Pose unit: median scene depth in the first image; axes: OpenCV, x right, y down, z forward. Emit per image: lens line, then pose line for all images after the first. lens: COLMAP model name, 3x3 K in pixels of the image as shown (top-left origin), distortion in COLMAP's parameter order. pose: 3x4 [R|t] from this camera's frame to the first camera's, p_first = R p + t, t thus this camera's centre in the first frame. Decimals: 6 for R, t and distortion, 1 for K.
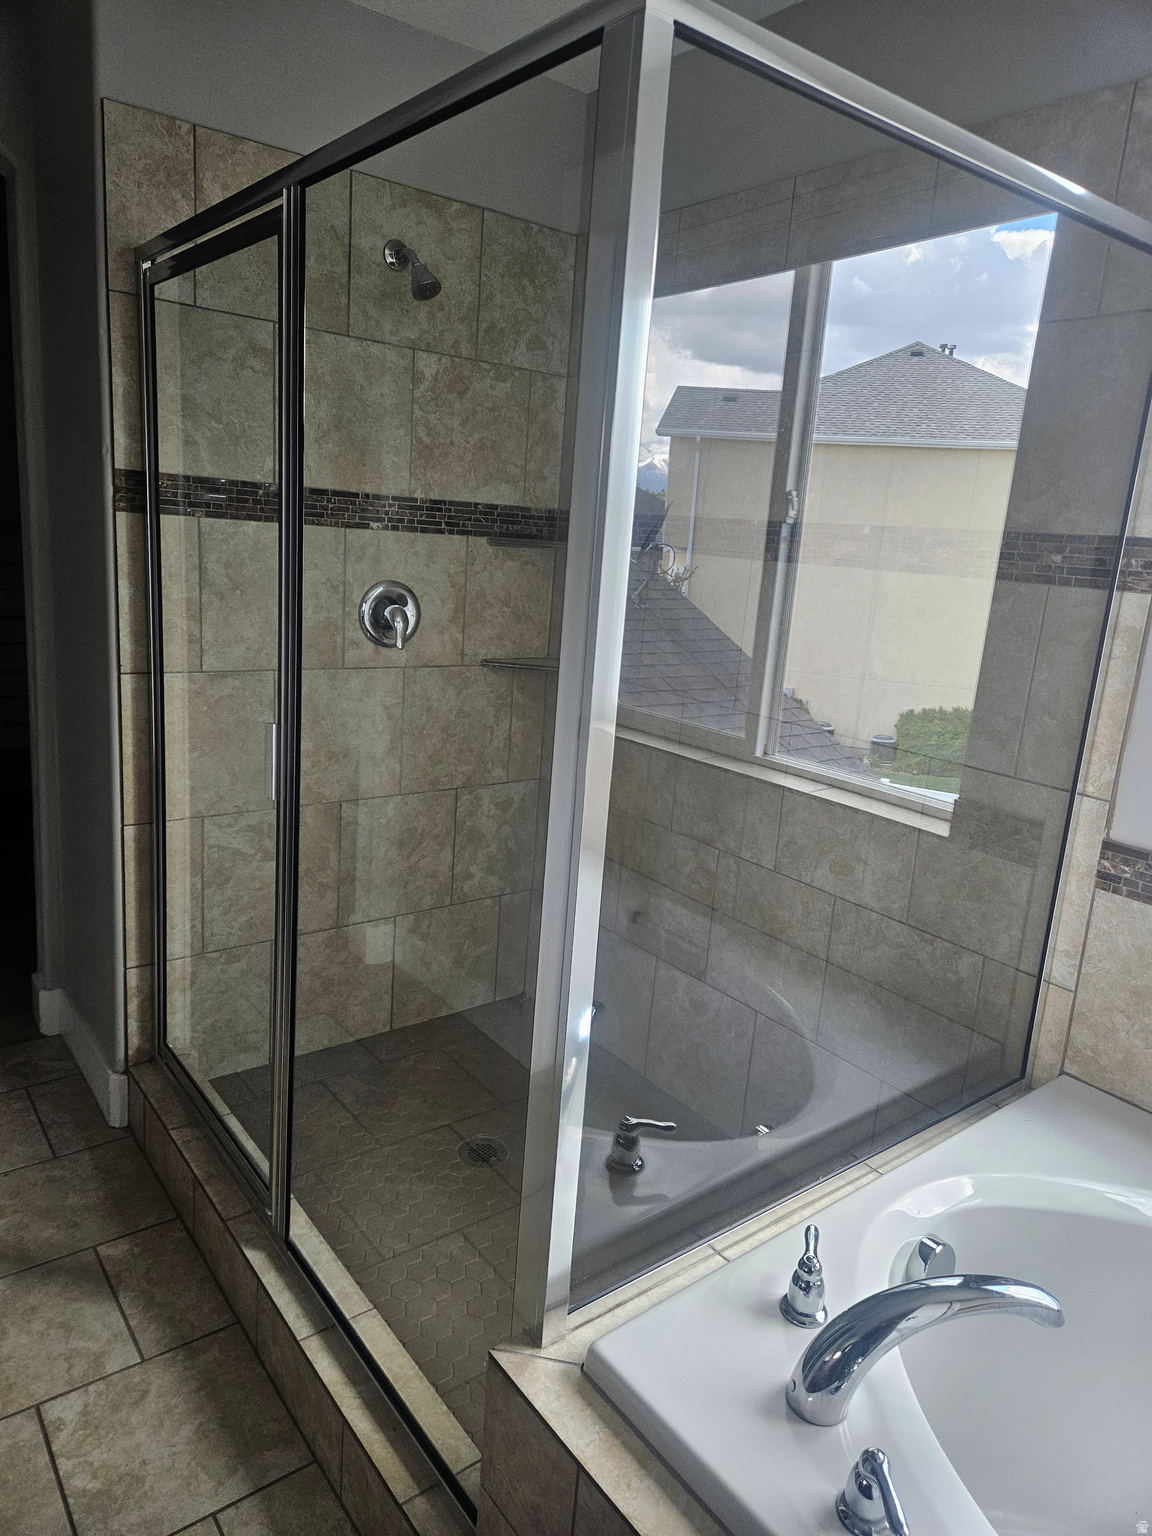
lens RADIAL K [[1039.4, 0, 583.3], [0, 1039.4, 758.5], [0, 0, 1]] dist [0.084644, -0.077621]
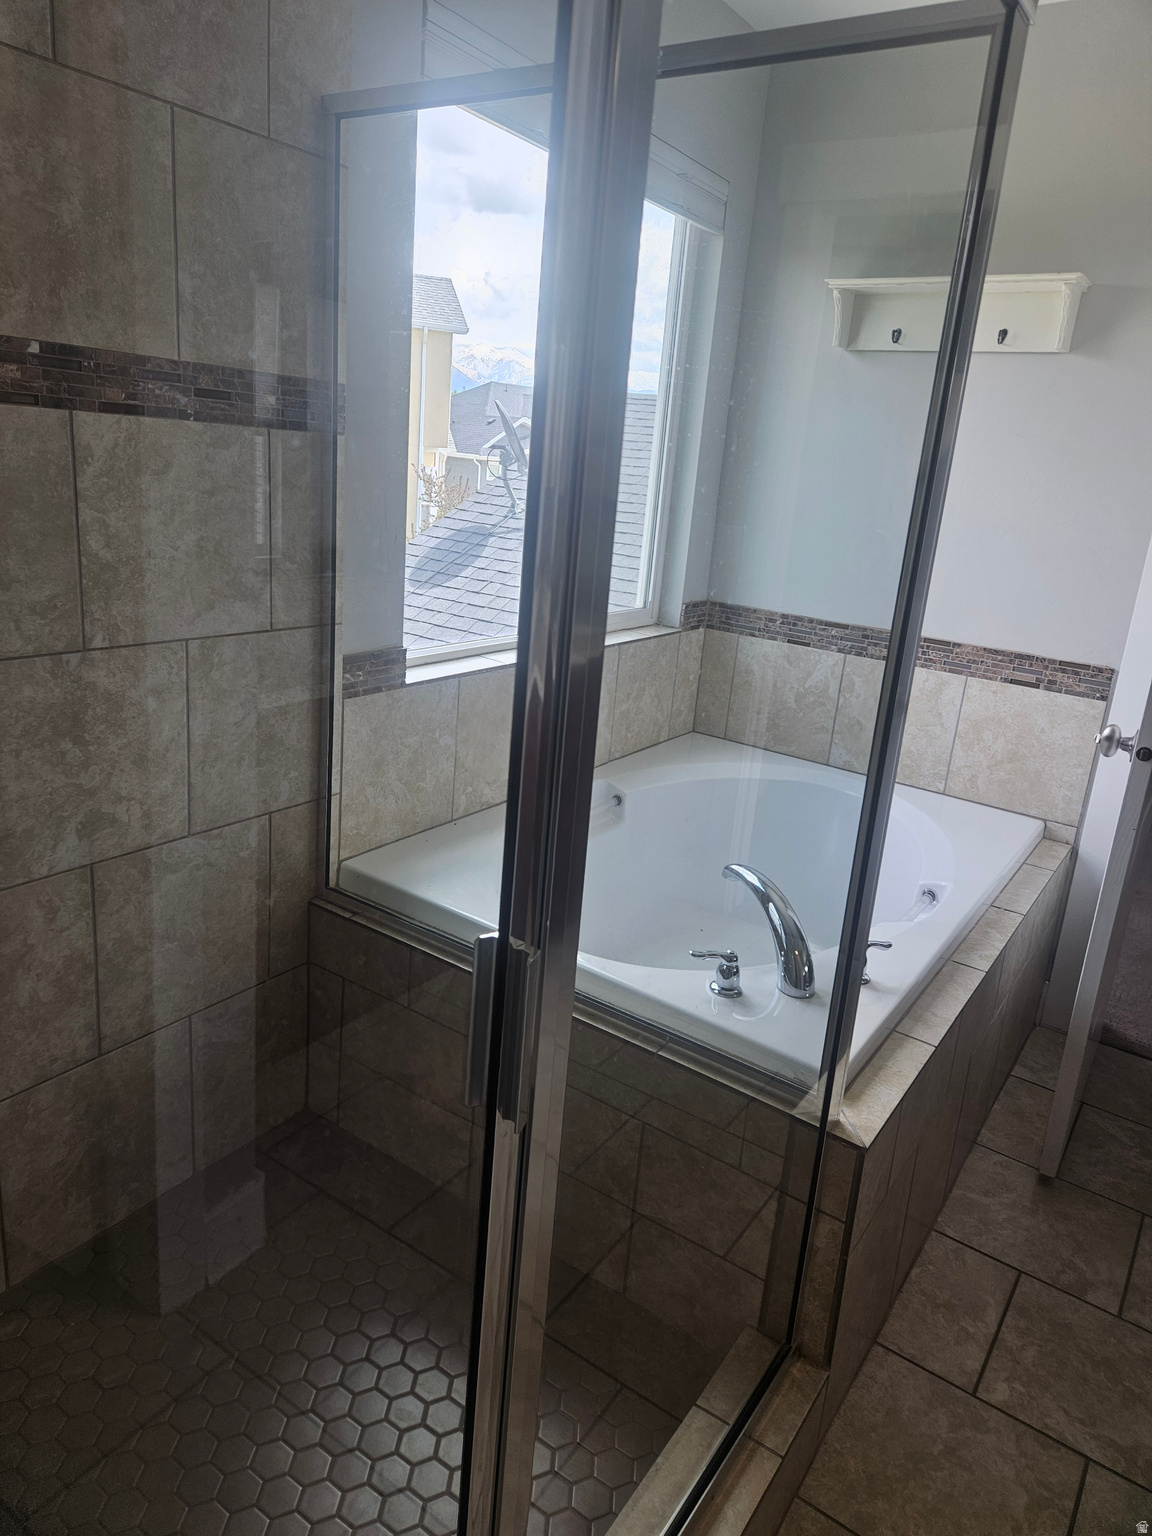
lens RADIAL K [[1039.4, 0, 568.5], [0, 1039.4, 751.6], [0, 0, 1]] dist [0.084644, -0.077621]
pose [[-0.308348, -0.345384, 0.886358, -0.498908], [0.112652, 0.911945, 0.394544, -0.199080], [-0.944580, 0.221507, -0.242288, 0.845242]]
